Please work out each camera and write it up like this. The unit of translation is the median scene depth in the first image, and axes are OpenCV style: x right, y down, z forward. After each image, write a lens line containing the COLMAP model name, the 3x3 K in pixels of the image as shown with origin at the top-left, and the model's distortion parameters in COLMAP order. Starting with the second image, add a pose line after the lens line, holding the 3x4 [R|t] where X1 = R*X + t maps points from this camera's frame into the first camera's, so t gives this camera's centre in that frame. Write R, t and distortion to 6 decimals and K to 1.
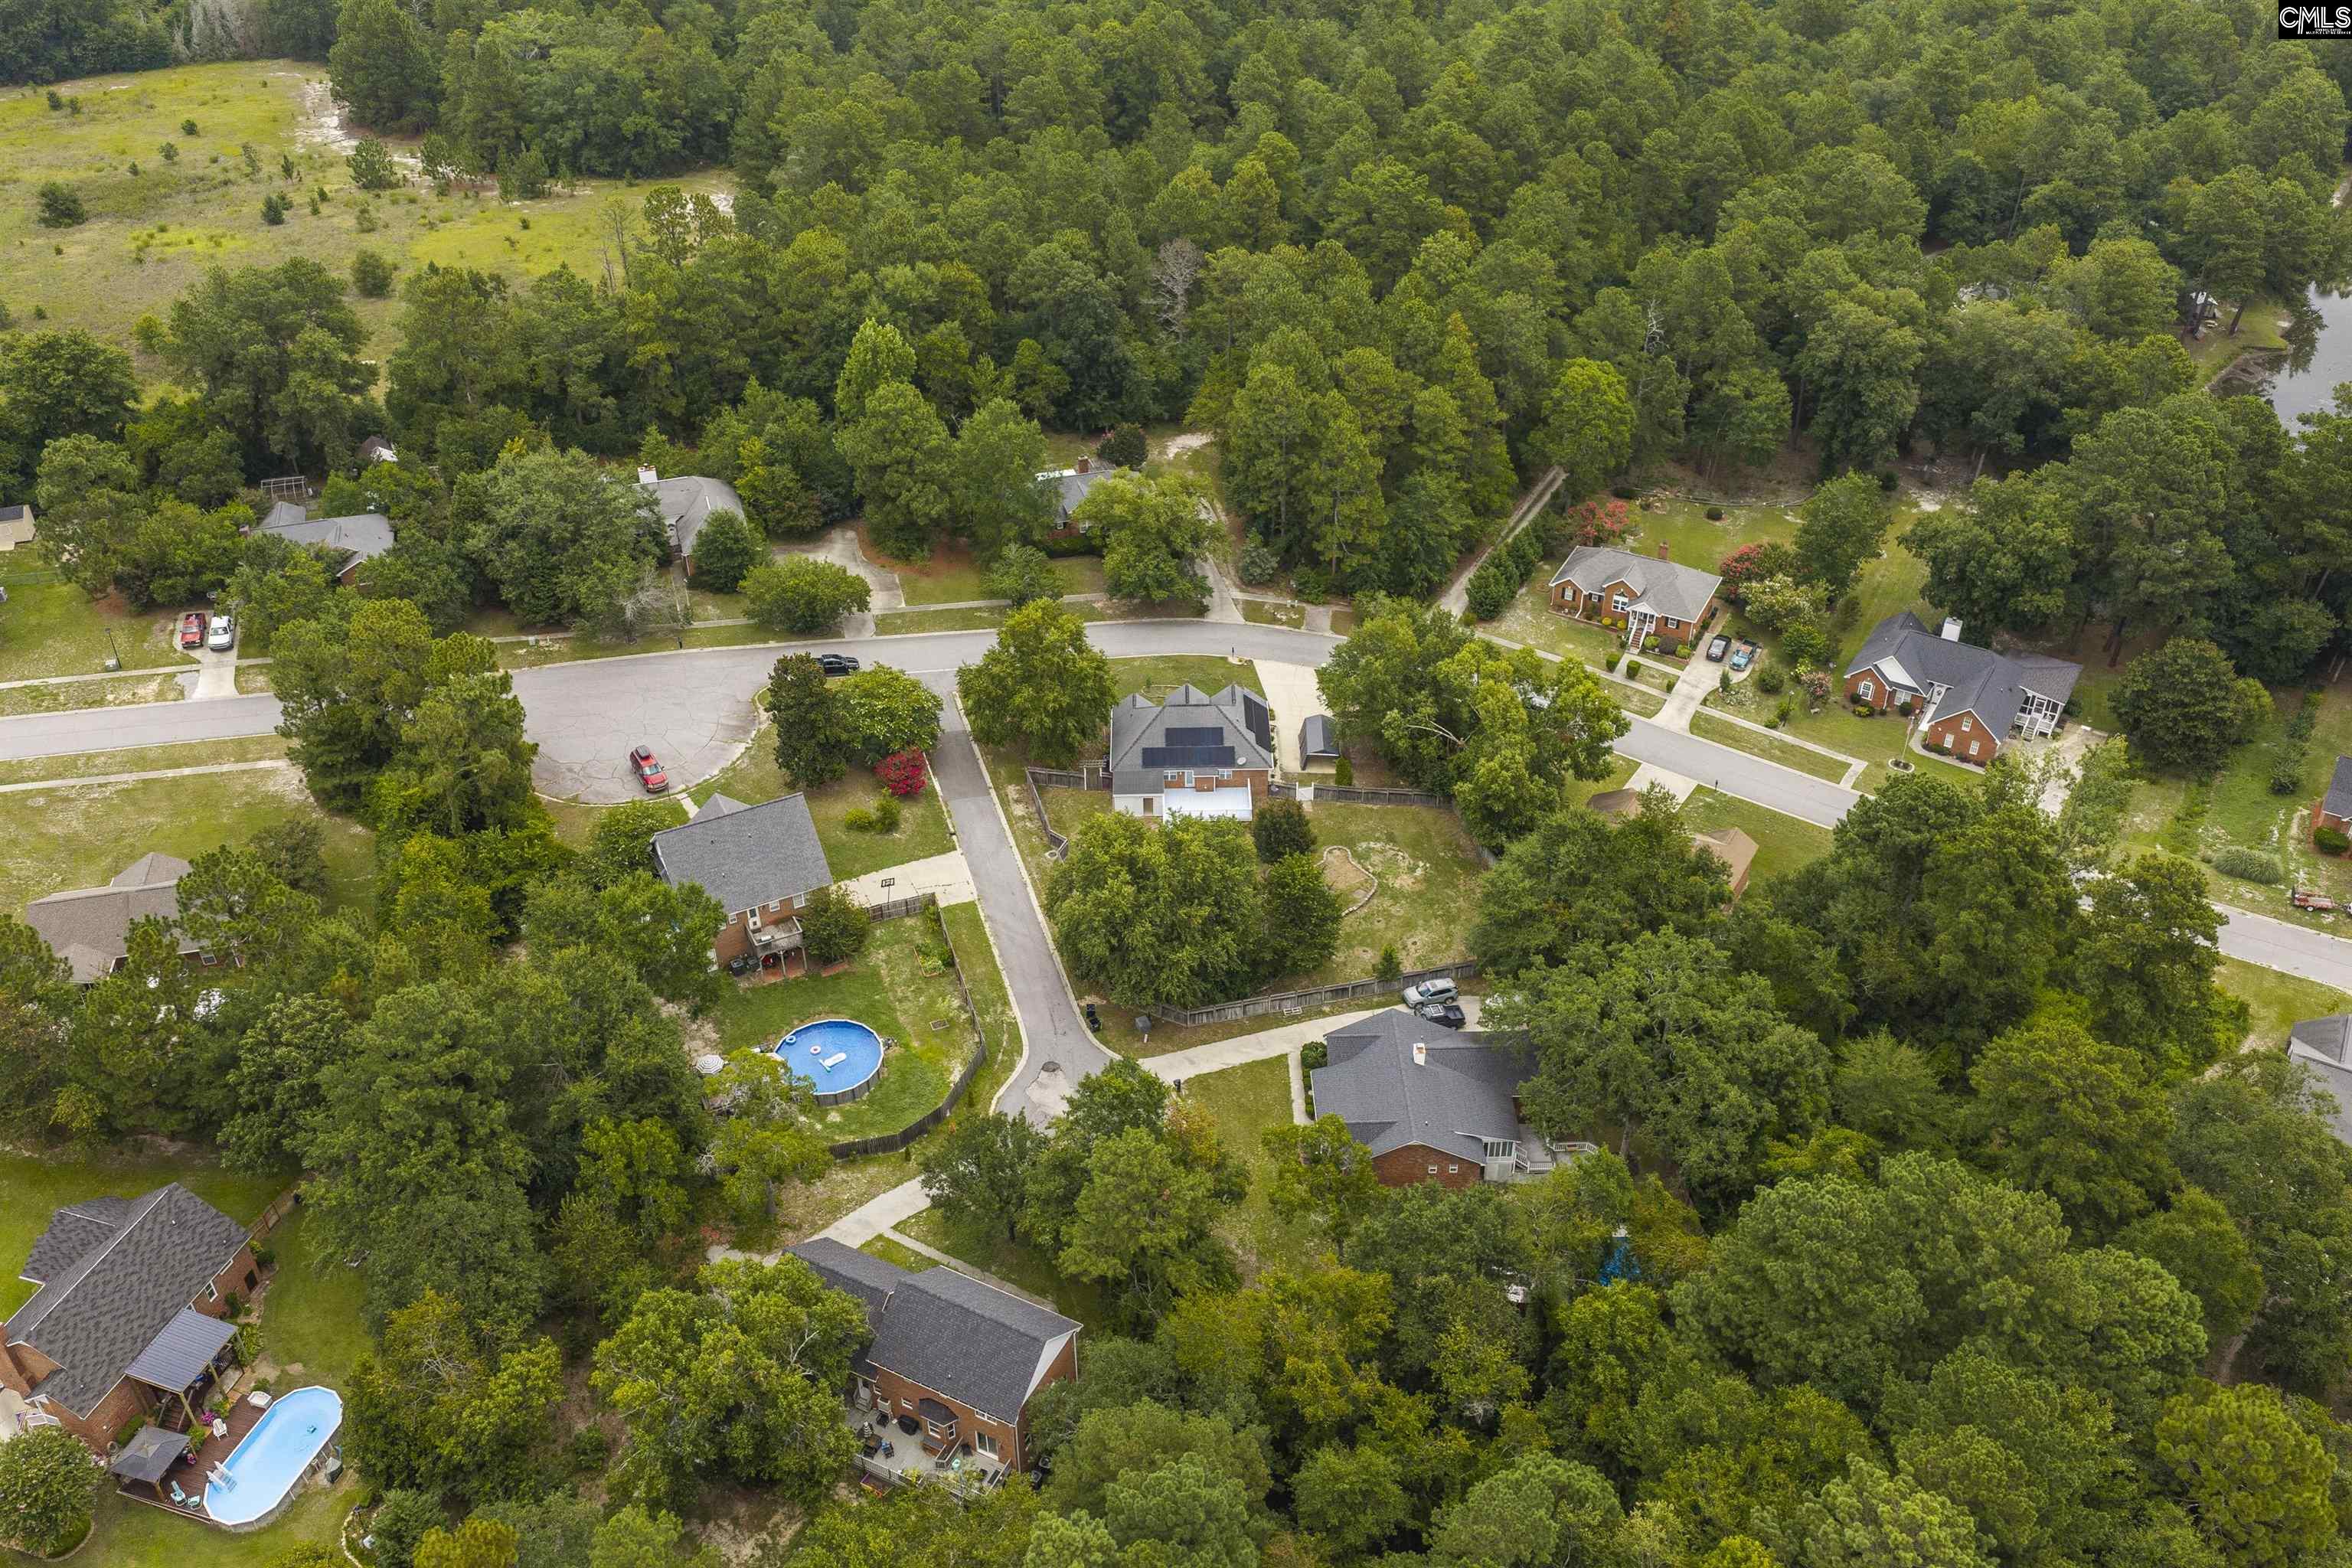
lens RADIAL K [[1947.9, 0, 1178.8], [0, 1947.9, 810.8], [0, 0, 1]] dist [0.007473, -0.014405]
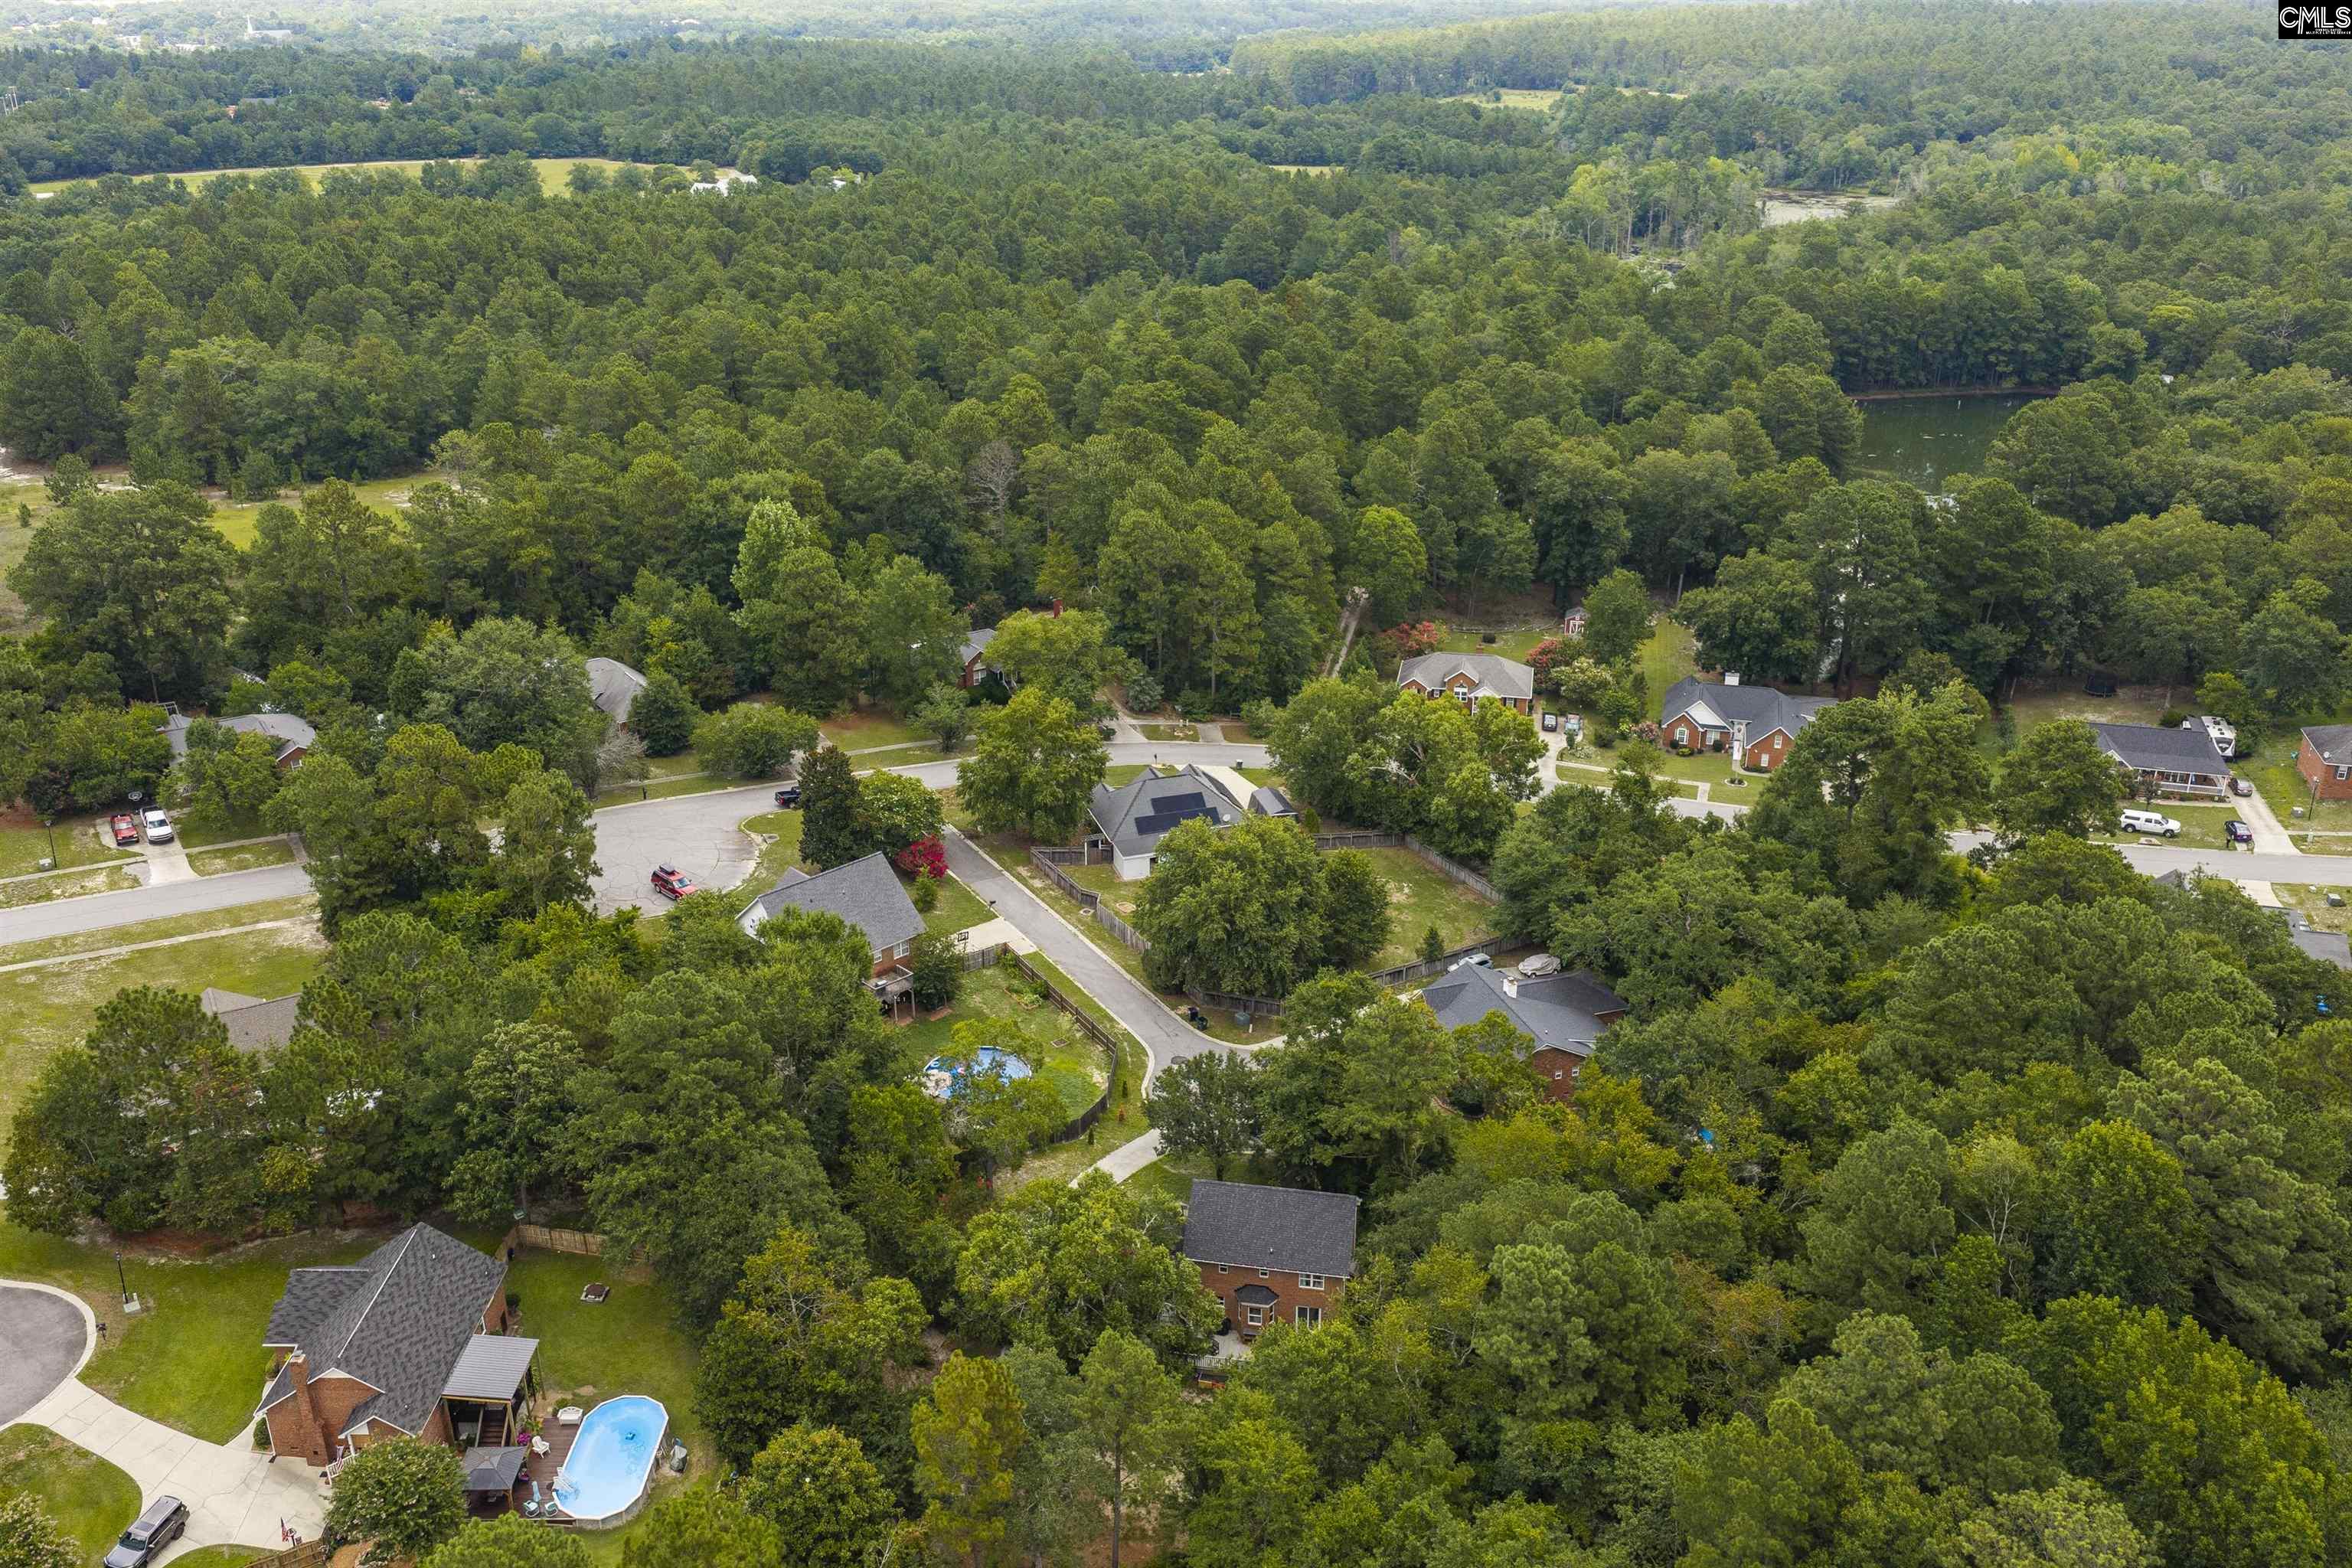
lens RADIAL K [[1947.9, 0, 1178.8], [0, 1947.9, 810.8], [0, 0, 1]] dist [0.007473, -0.014405]
pose [[0.956771, -0.113284, 0.267875, -0.270339], [0.167231, 0.967826, -0.188009, 0.162225], [-0.237958, 0.224678, 0.944932, -0.013556]]
